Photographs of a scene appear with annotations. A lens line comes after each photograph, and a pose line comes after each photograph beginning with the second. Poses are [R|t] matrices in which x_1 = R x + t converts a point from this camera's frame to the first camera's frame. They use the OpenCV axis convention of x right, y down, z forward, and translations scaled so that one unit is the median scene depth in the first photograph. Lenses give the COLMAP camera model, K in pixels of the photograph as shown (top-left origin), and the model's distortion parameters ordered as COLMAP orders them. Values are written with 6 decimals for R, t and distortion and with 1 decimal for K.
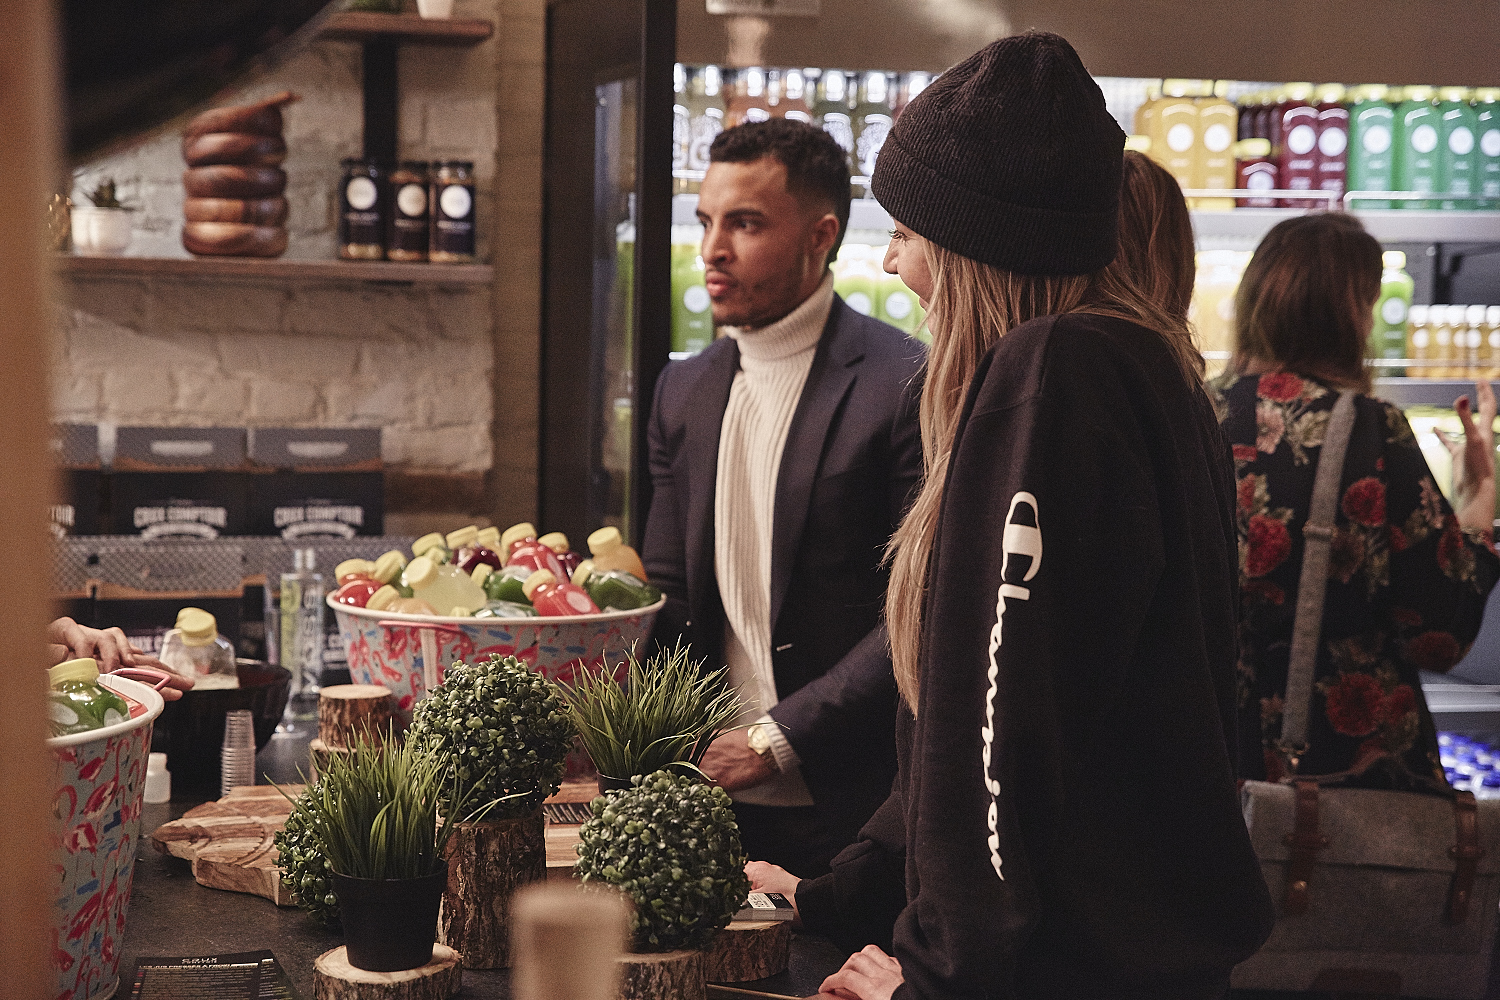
lens RADIAL K [[2973.3, 0, 750.0], [0, 2973.3, 500.0], [0, 0, 1]] dist [0.009259, -0.000924]
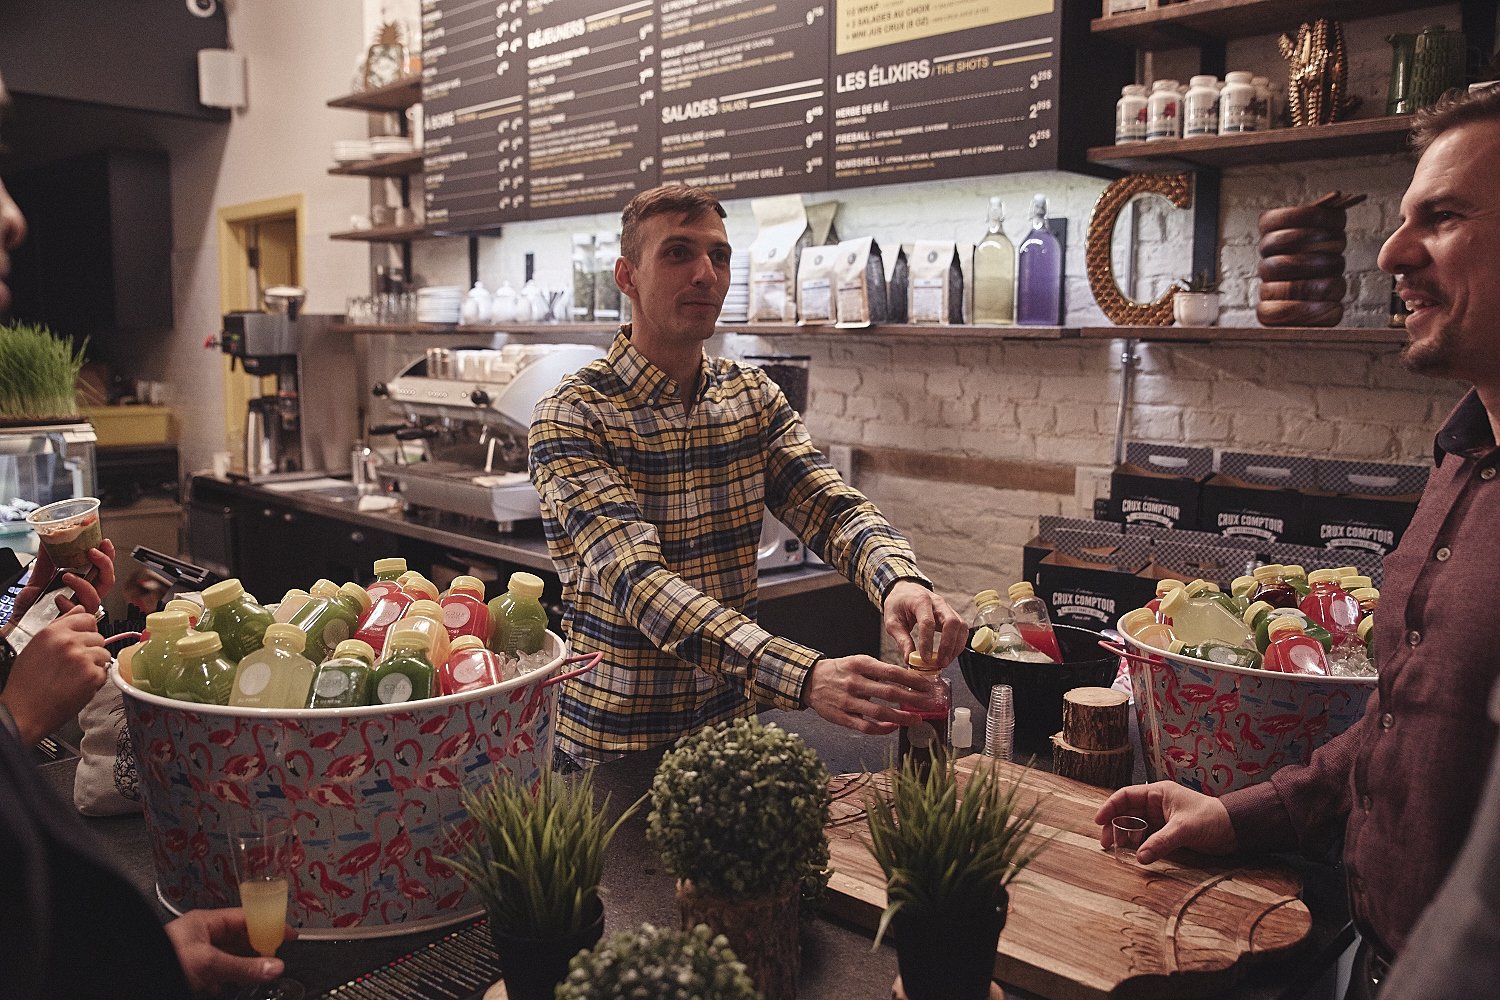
lens RADIAL K [[1193.7, 0, 750.0], [0, 1193.7, 500.0], [0, 0, 1]] dist [-0.058350, 0.005655]
pose [[0.512262, 0.094138, -0.853654, 0.146405], [-0.065544, 0.995361, 0.070433, -0.027306], [0.856325, 0.019872, 0.516056, 0.534263]]
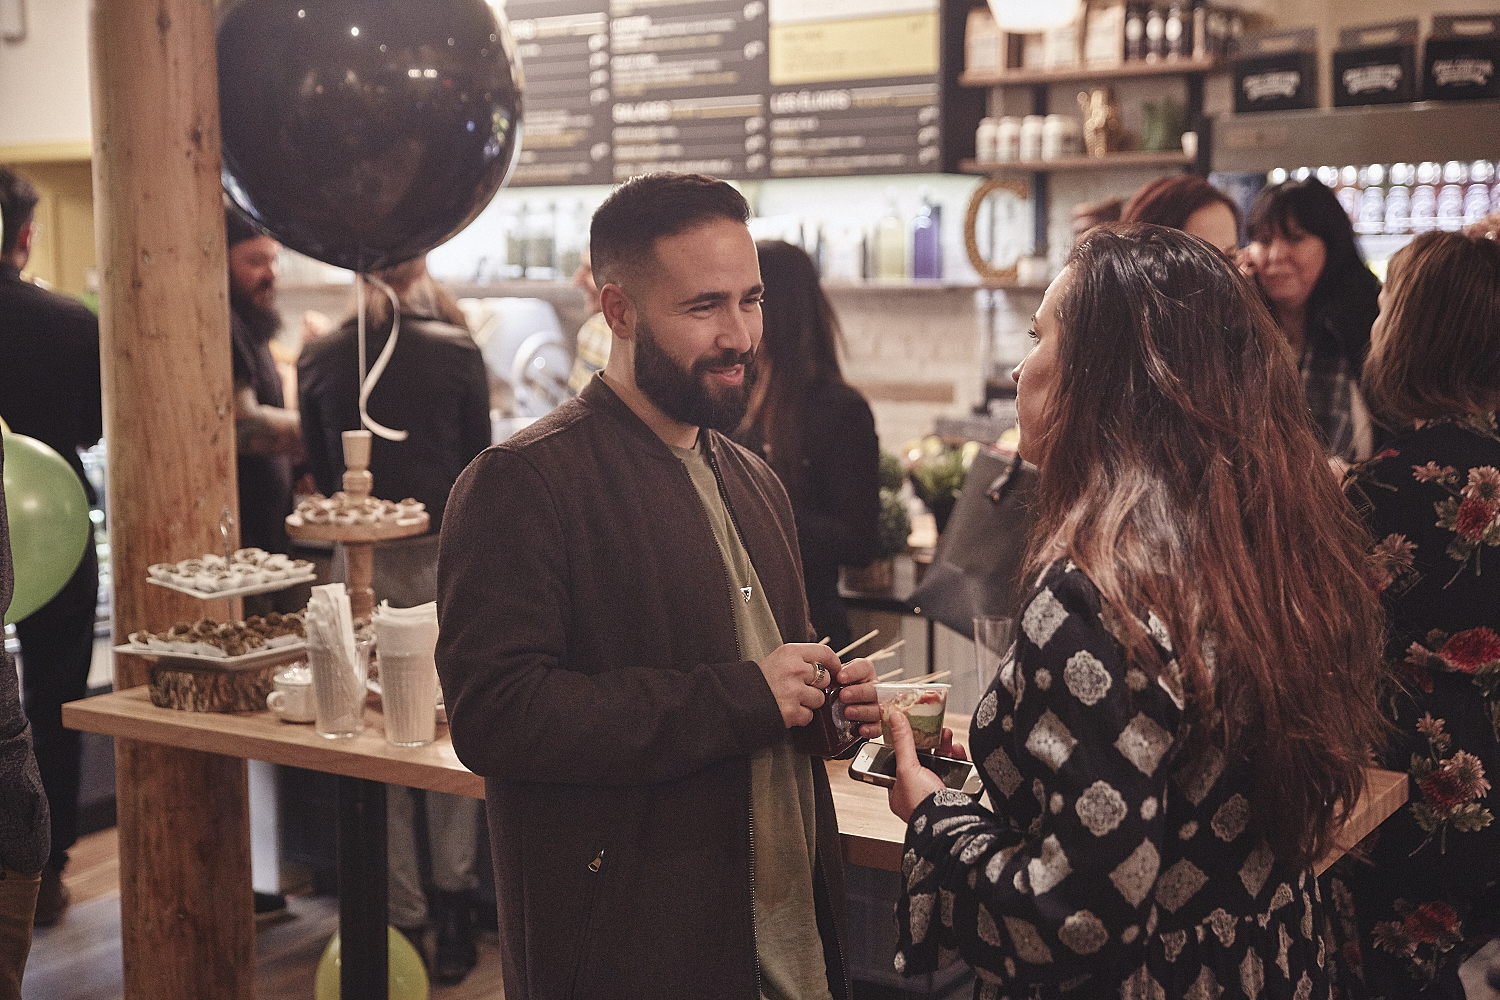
lens RADIAL K [[1973.6, 0, 750.0], [0, 1973.6, 500.0], [0, 0, 1]] dist [0.062626, -0.044664]
pose [[0.676460, 0.050235, -0.734764, 0.664716], [-0.038011, 0.998723, 0.033287, 0.031628], [0.735498, 0.005412, 0.677505, -0.088119]]
